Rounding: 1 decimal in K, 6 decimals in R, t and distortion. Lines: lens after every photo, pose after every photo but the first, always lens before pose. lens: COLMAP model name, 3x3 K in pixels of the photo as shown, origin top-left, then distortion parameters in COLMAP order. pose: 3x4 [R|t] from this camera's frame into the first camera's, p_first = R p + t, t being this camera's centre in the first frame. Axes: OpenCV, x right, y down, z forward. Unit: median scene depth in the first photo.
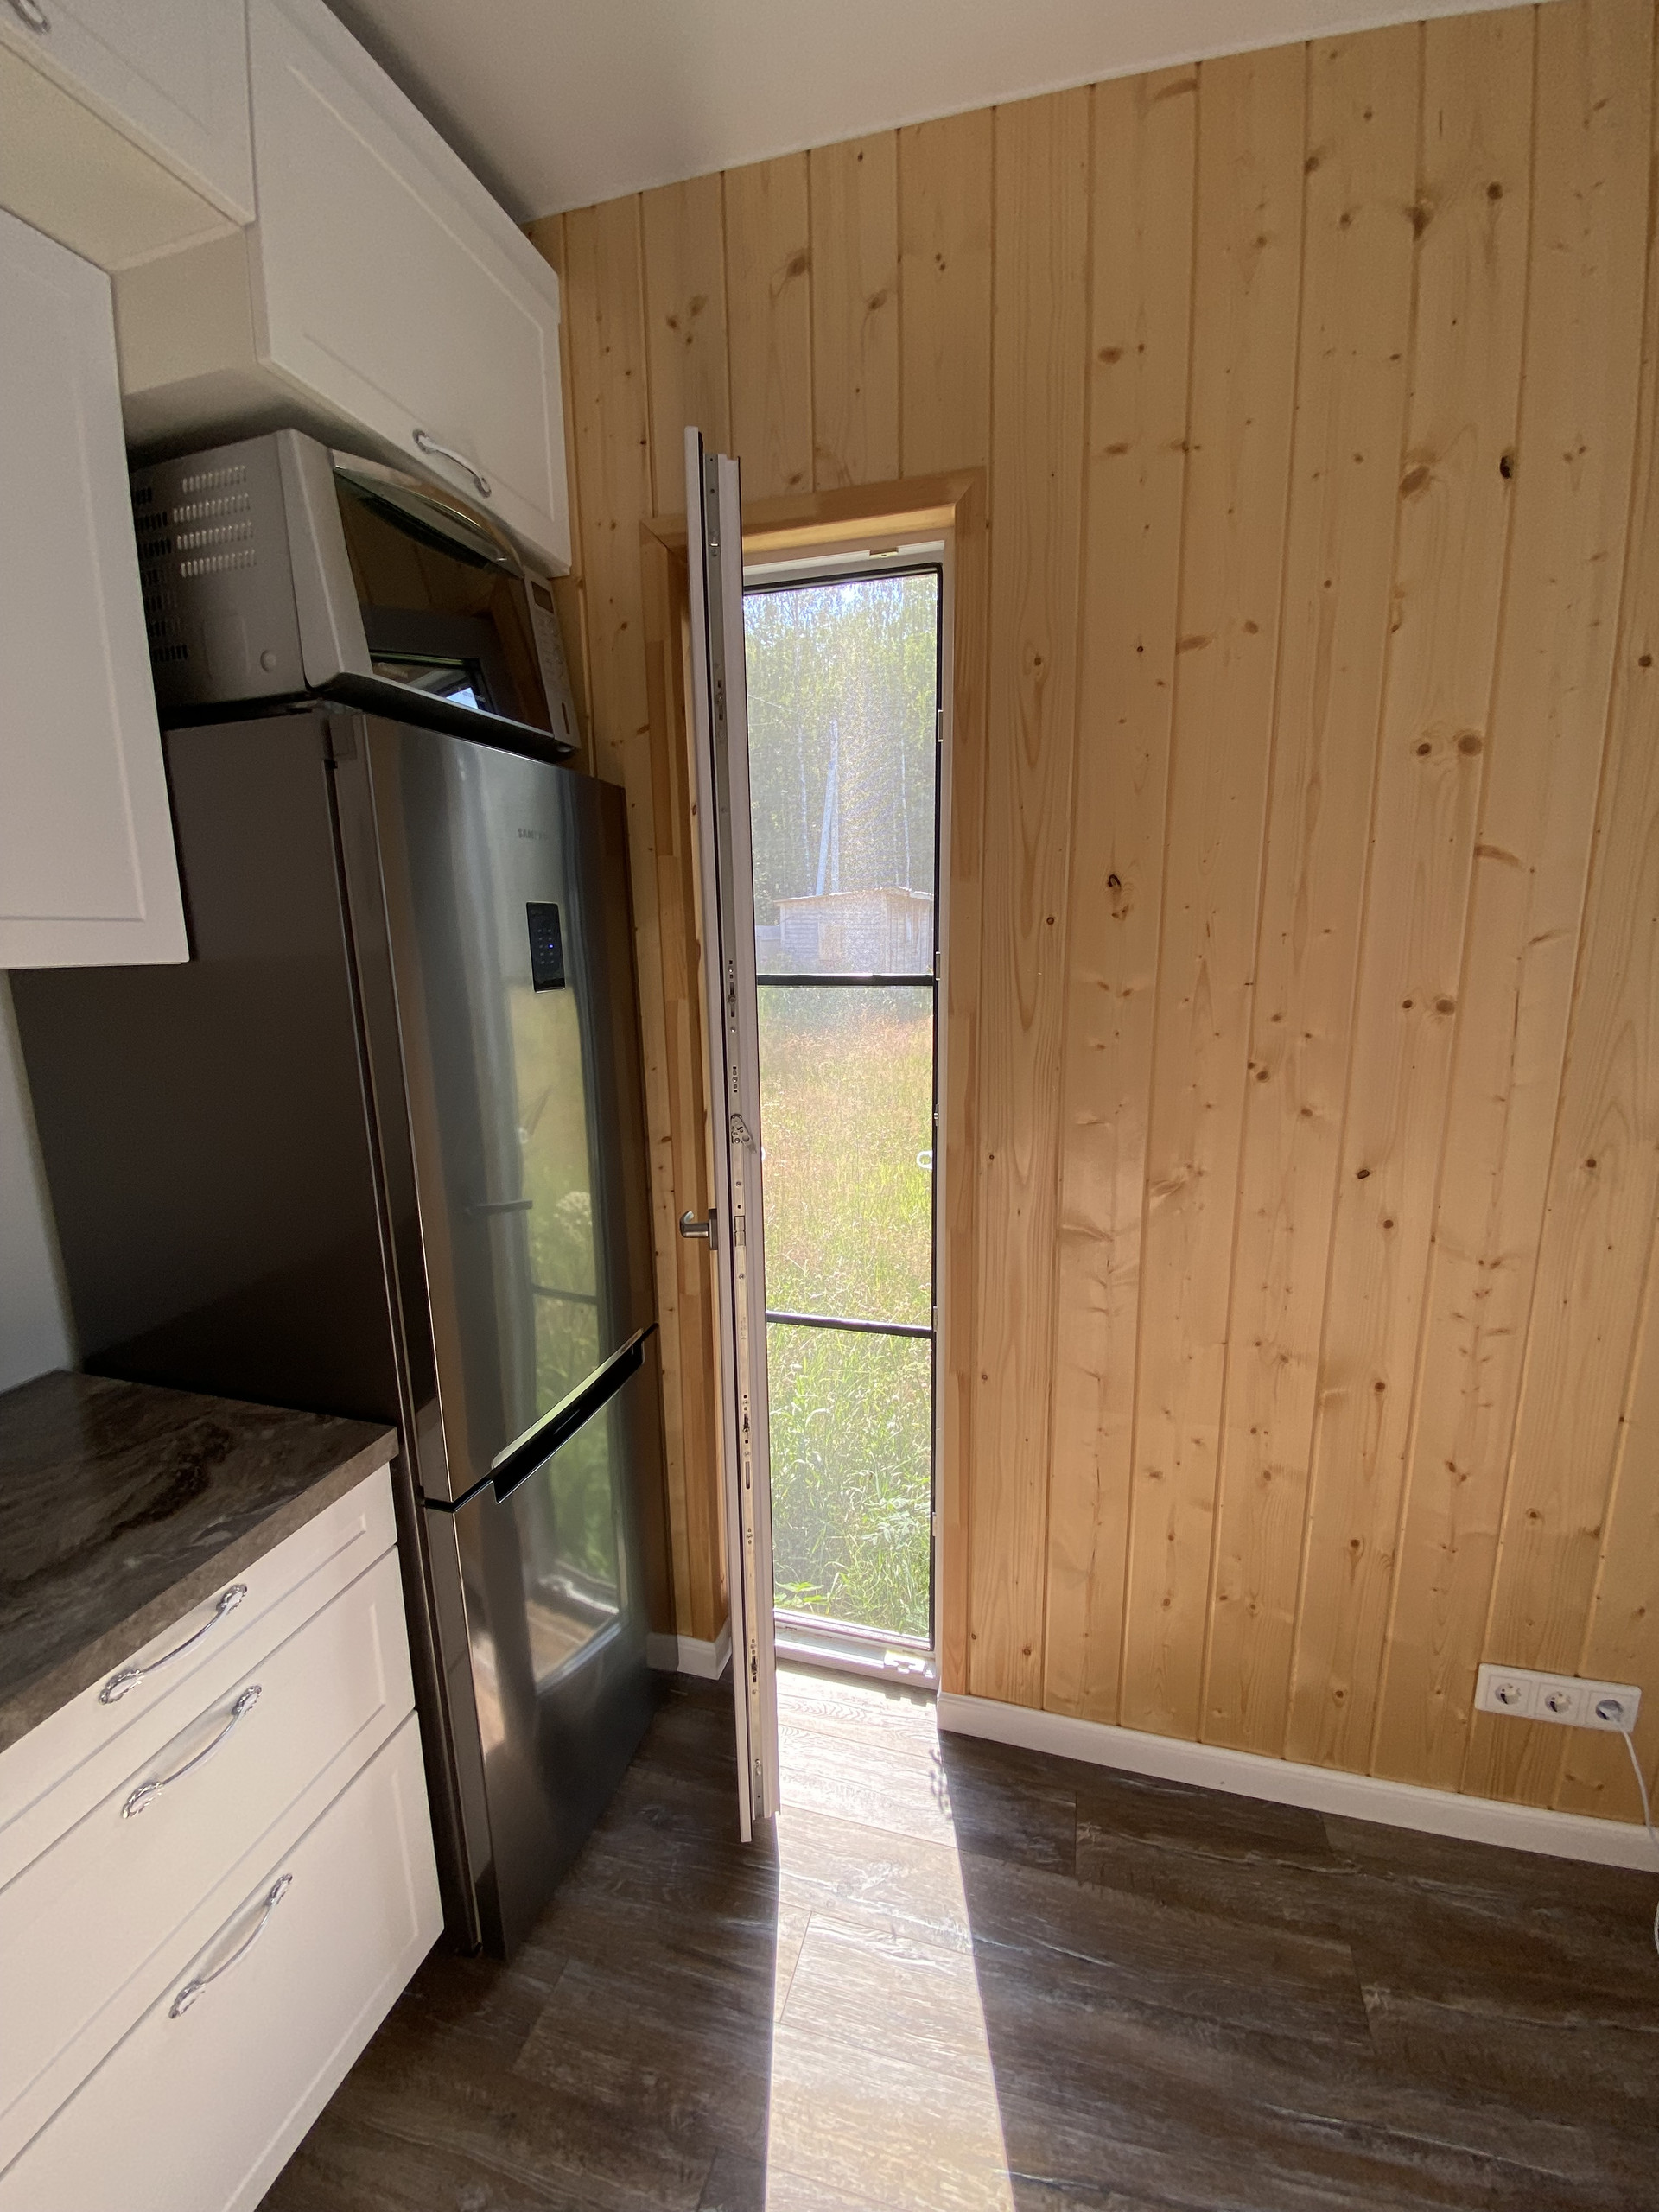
lens RADIAL K [[900.4, 0, 830.6], [0, 900.4, 1103.5], [0, 0, 1]] dist [0.009541, -0.015243]
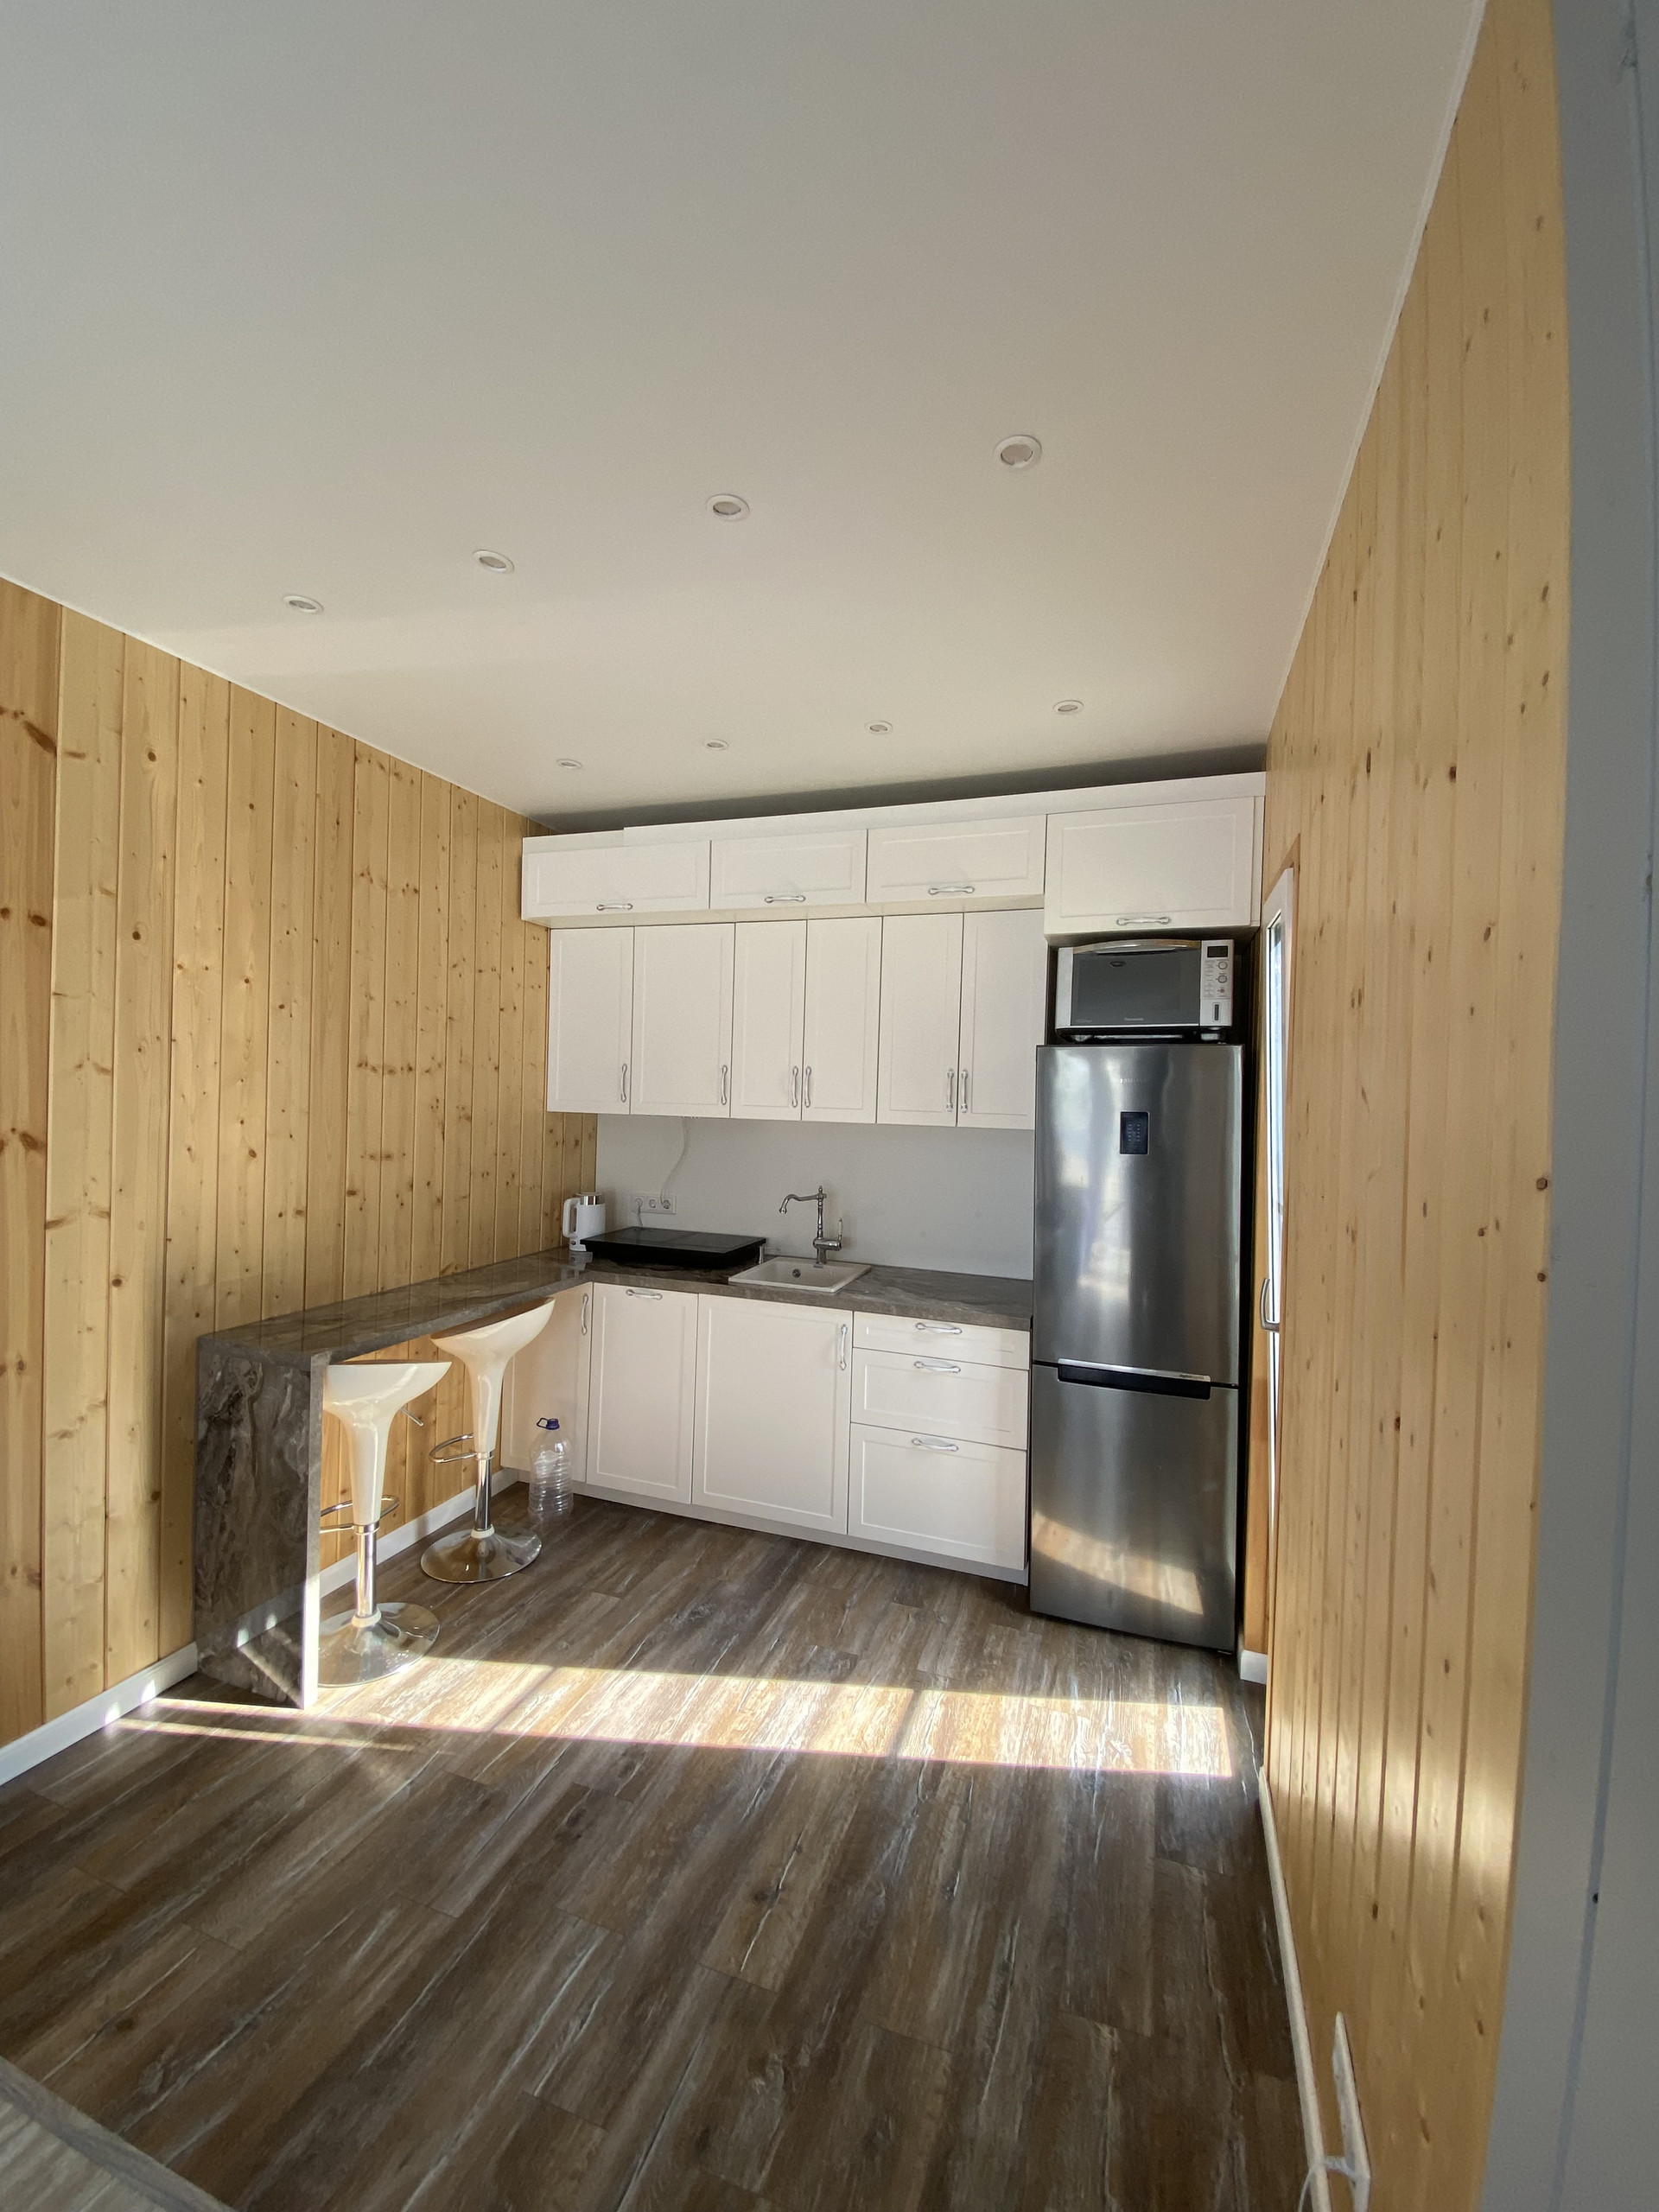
lens RADIAL K [[900.4, 0, 831.2], [0, 900.4, 1099.8], [0, 0, 1]] dist [0.009541, -0.015243]
pose [[-0.068935, 0.014551, -0.997515, 1.792582], [-0.207513, 0.977814, 0.028604, -0.165391], [0.975800, 0.208969, -0.064386, 0.451620]]
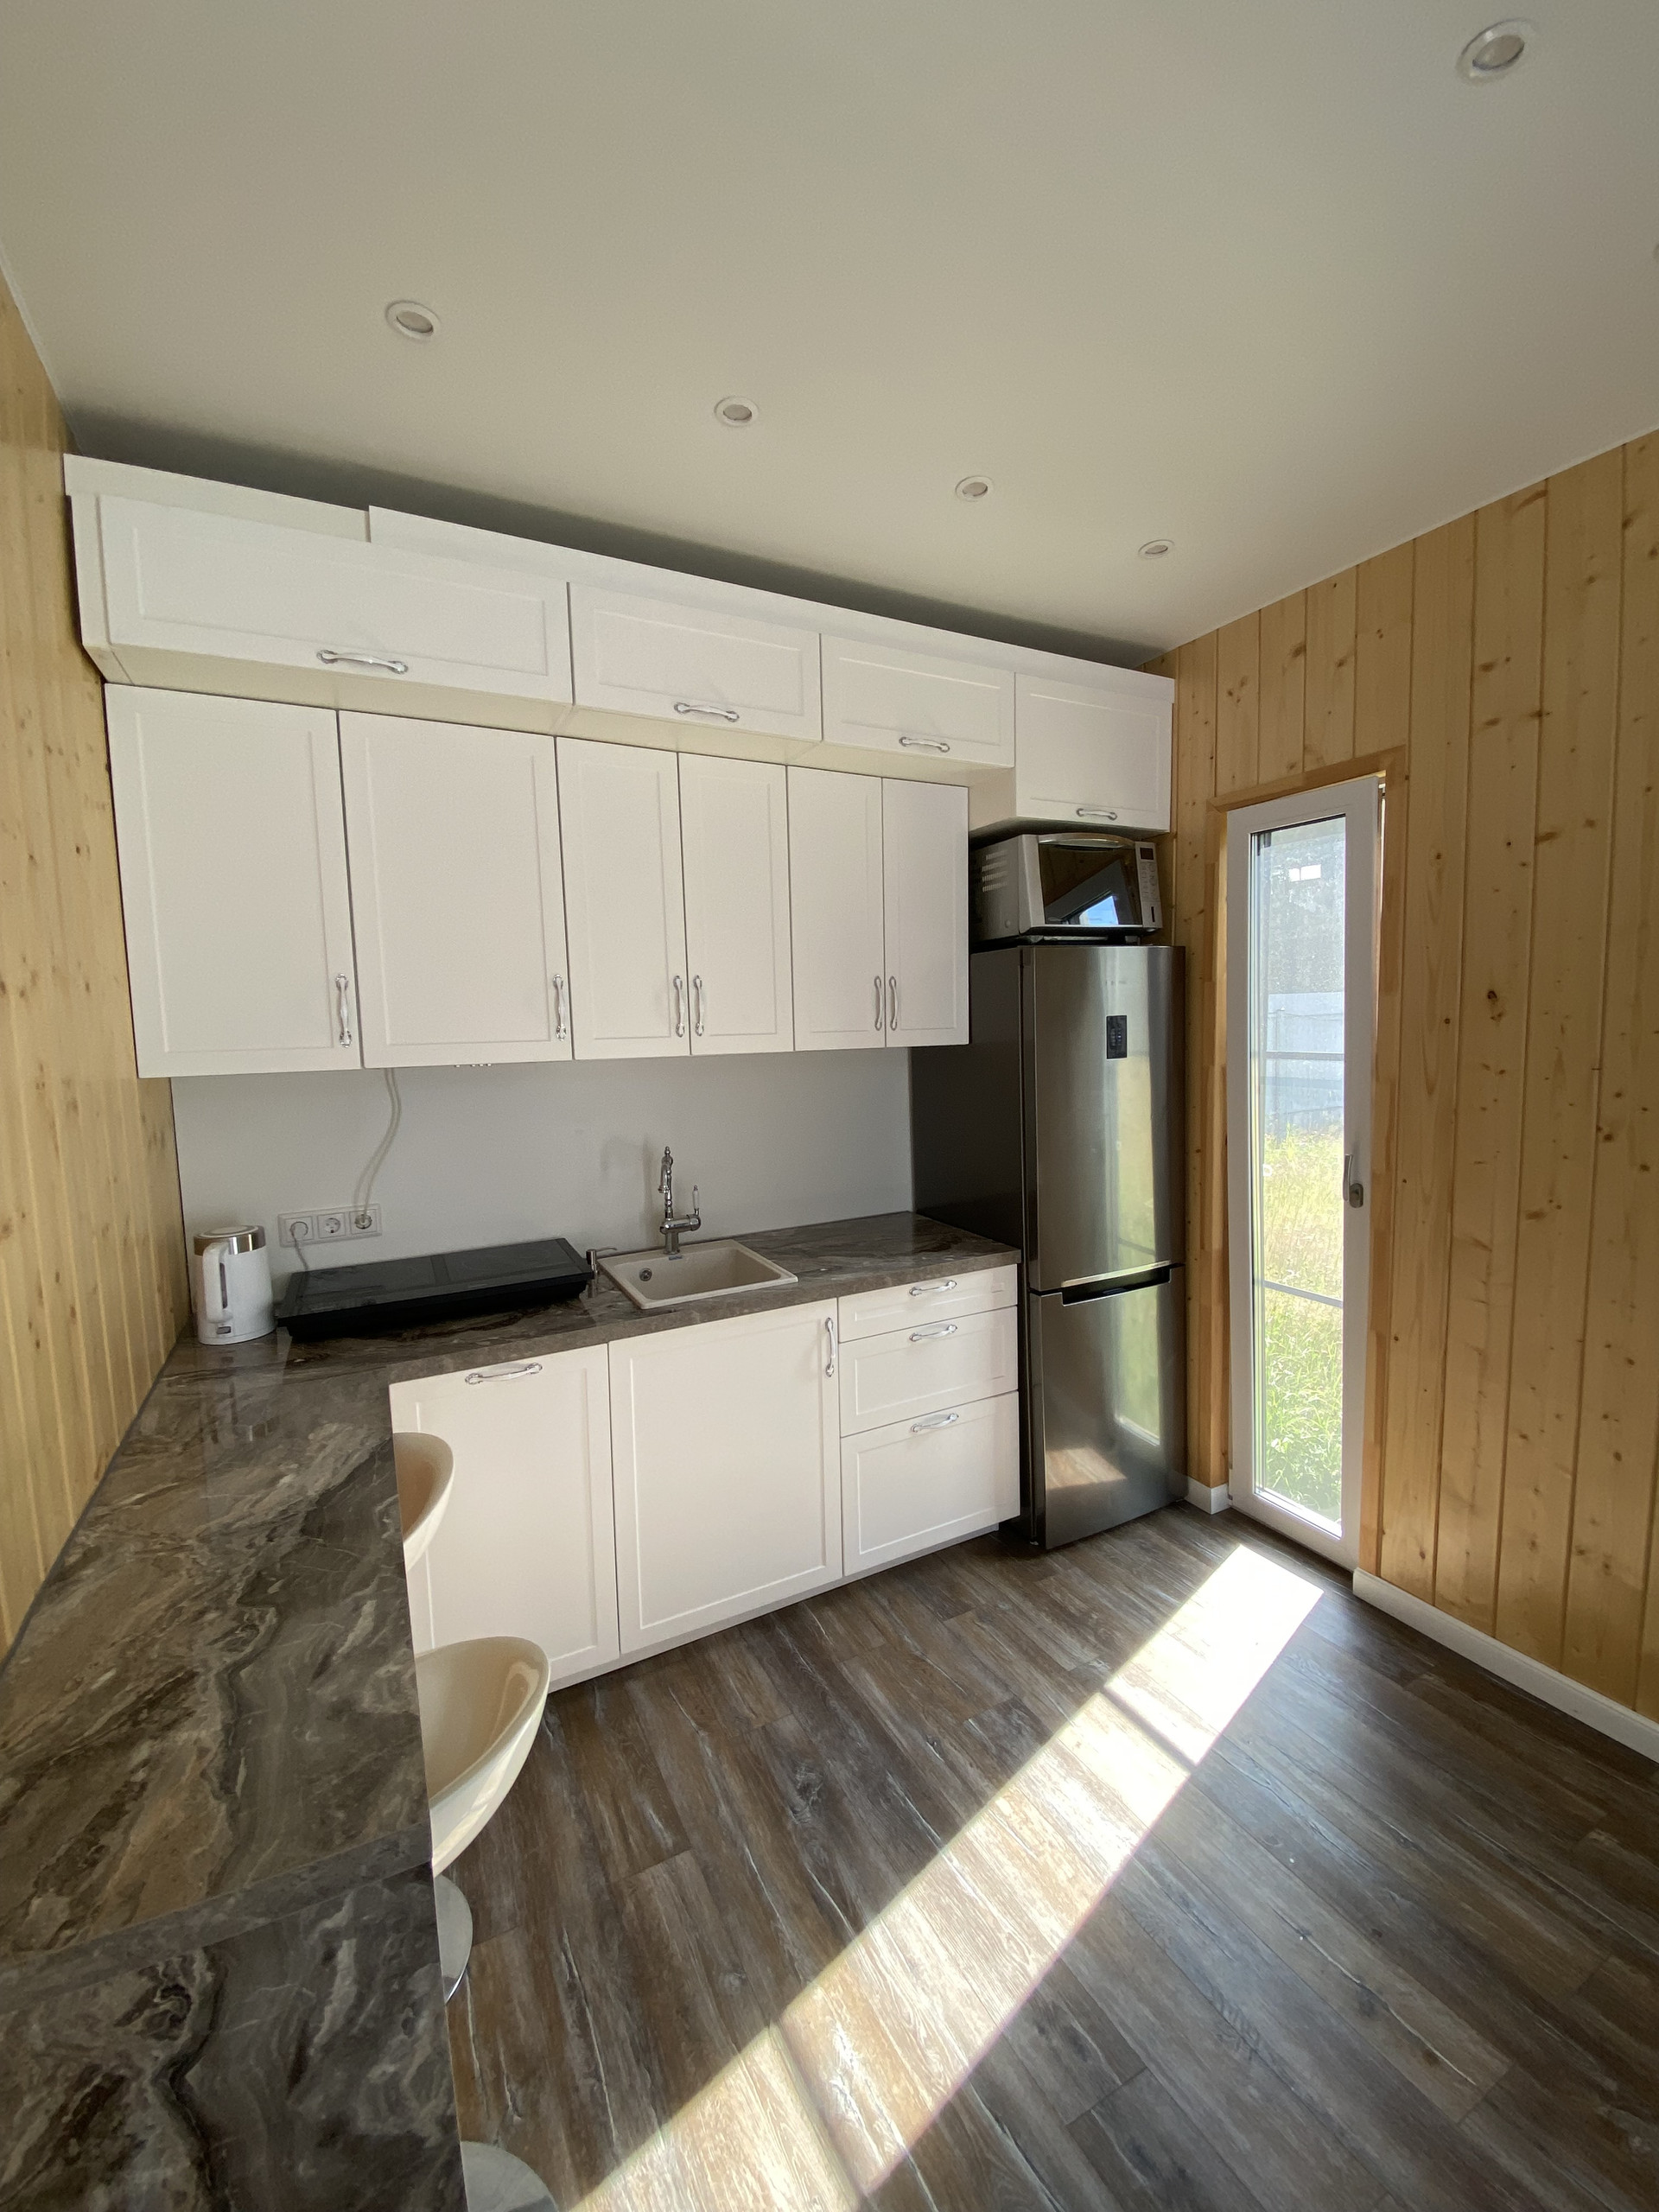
lens RADIAL K [[900.4, 0, 828.8], [0, 900.4, 1103.7], [0, 0, 1]] dist [0.009541, -0.015243]
pose [[0.688904, 0.064186, -0.722005, 0.695206], [-0.115017, 0.993132, -0.021455, 0.088475], [0.715669, 0.097823, 0.691555, -0.825589]]
